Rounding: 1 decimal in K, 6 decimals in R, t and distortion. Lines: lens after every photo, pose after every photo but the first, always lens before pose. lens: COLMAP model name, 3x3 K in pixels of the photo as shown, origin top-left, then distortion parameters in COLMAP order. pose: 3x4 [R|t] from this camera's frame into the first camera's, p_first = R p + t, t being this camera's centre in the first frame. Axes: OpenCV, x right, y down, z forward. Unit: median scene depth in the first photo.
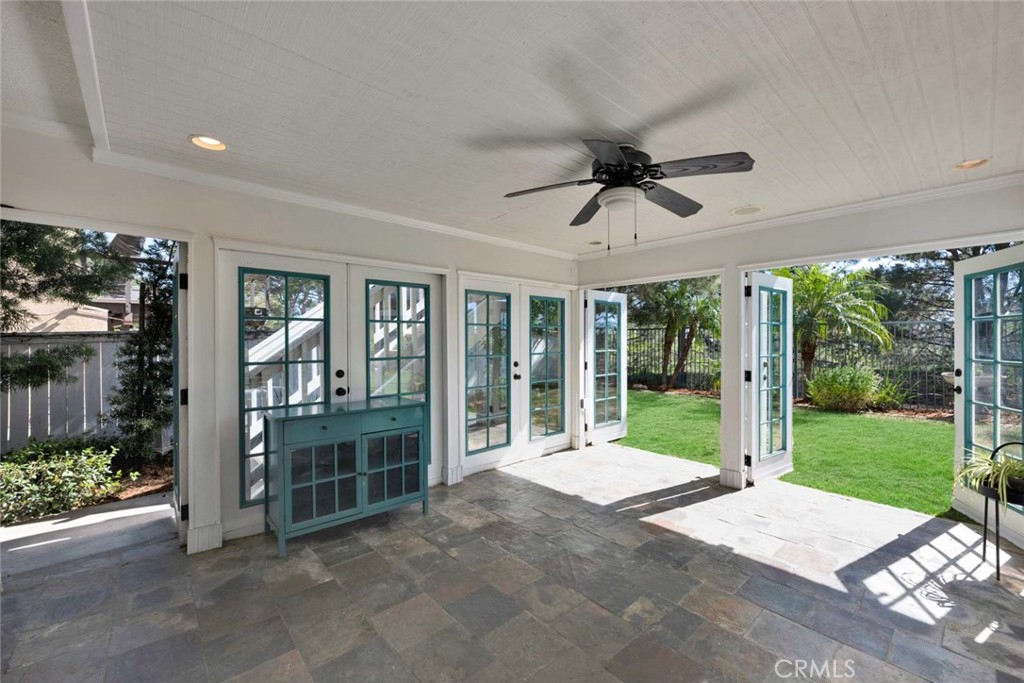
lens RADIAL K [[426.7, 0, 512.0], [0, 426.7, 341.5], [0, 0, 1]] dist [-0.001163, -0.000169]
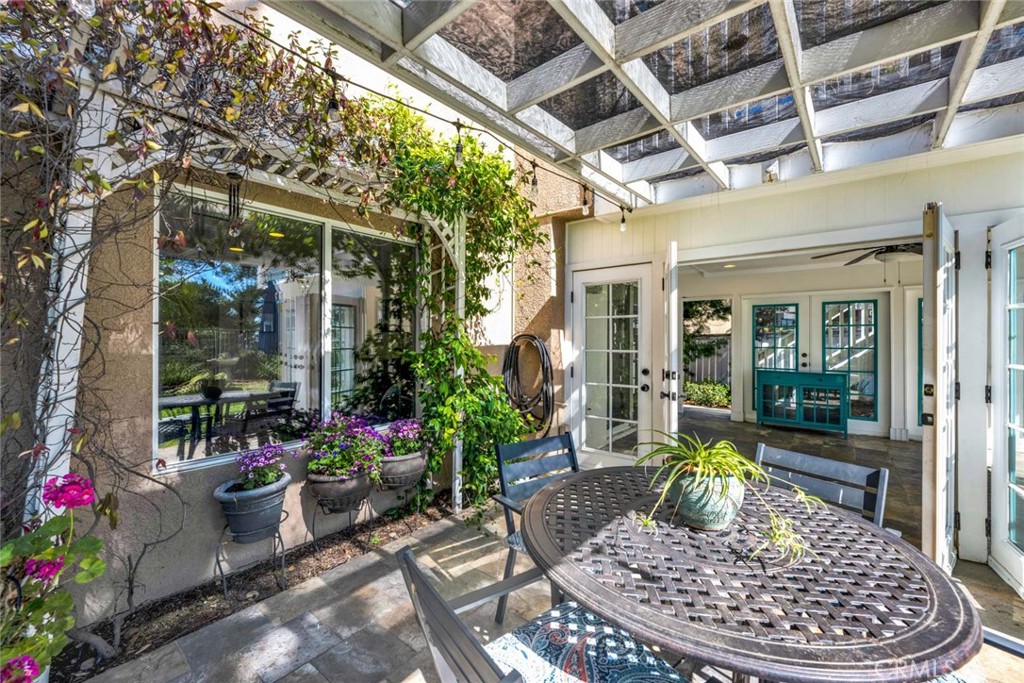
lens RADIAL K [[426.7, 0, 512.0], [0, 426.7, 341.5], [0, 0, 1]] dist [-0.001163, -0.000169]
pose [[0.176326, 0.008813, -0.984292, 1.219355], [-0.004733, 0.999956, 0.008105, 0.006649], [0.984320, 0.003230, 0.176360, -0.597975]]
